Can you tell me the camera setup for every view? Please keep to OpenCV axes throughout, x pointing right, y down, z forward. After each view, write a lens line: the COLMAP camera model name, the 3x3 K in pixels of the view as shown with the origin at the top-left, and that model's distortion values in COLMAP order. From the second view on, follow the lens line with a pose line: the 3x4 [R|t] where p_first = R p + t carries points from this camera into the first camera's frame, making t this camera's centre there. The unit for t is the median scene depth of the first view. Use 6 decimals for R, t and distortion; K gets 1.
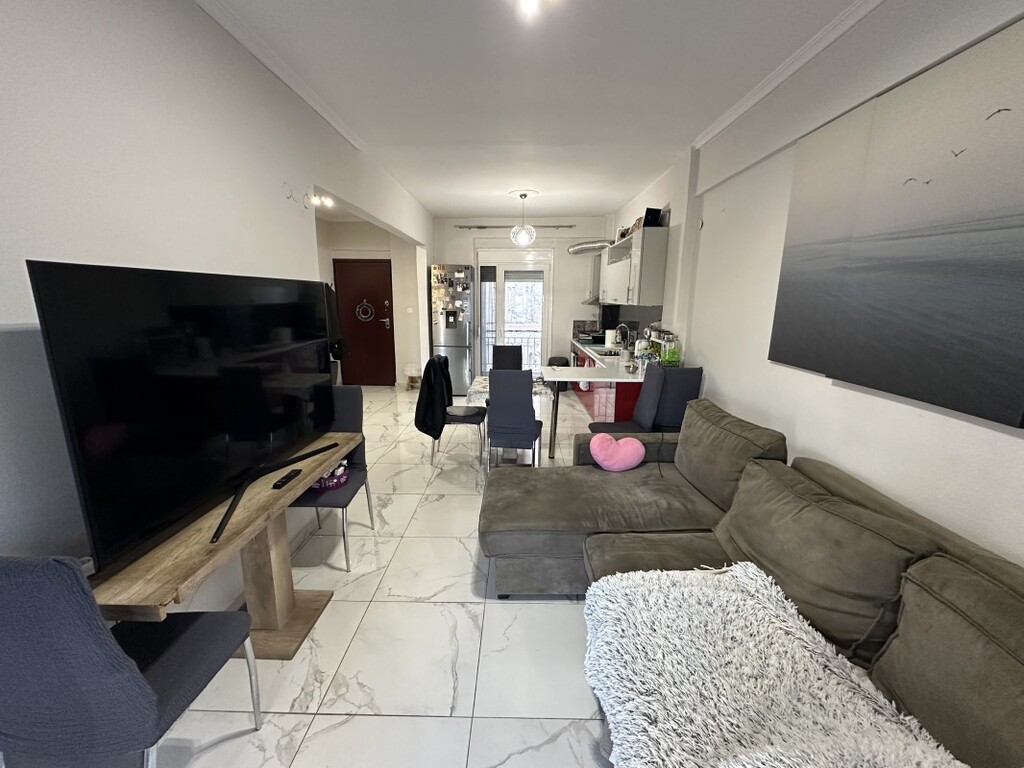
lens RADIAL K [[412.2, 0, 511.2], [0, 412.2, 382.7], [0, 0, 1]] dist [-0.000195, 0.000313]
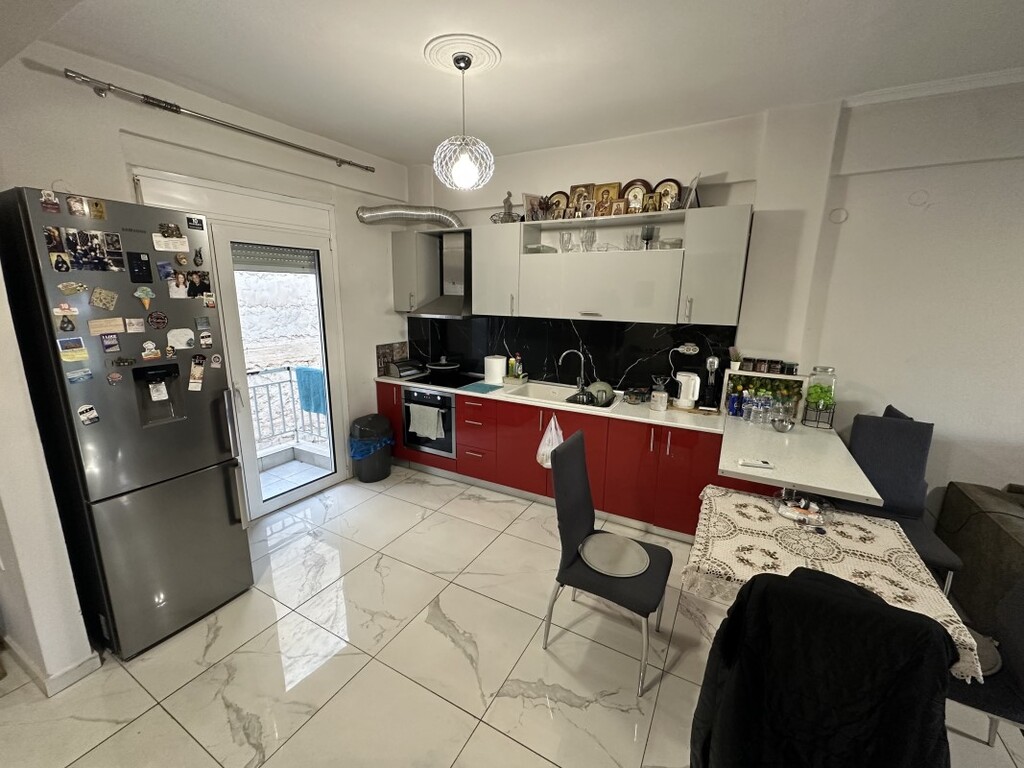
lens RADIAL K [[412.2, 0, 515.4], [0, 412.2, 386.3], [0, 0, 1]] dist [-0.000195, 0.000313]
pose [[0.486424, -0.193035, 0.852132, -0.276534], [0.165440, 0.977994, 0.127108, -0.154691], [-0.857917, 0.079148, 0.507655, 0.632964]]
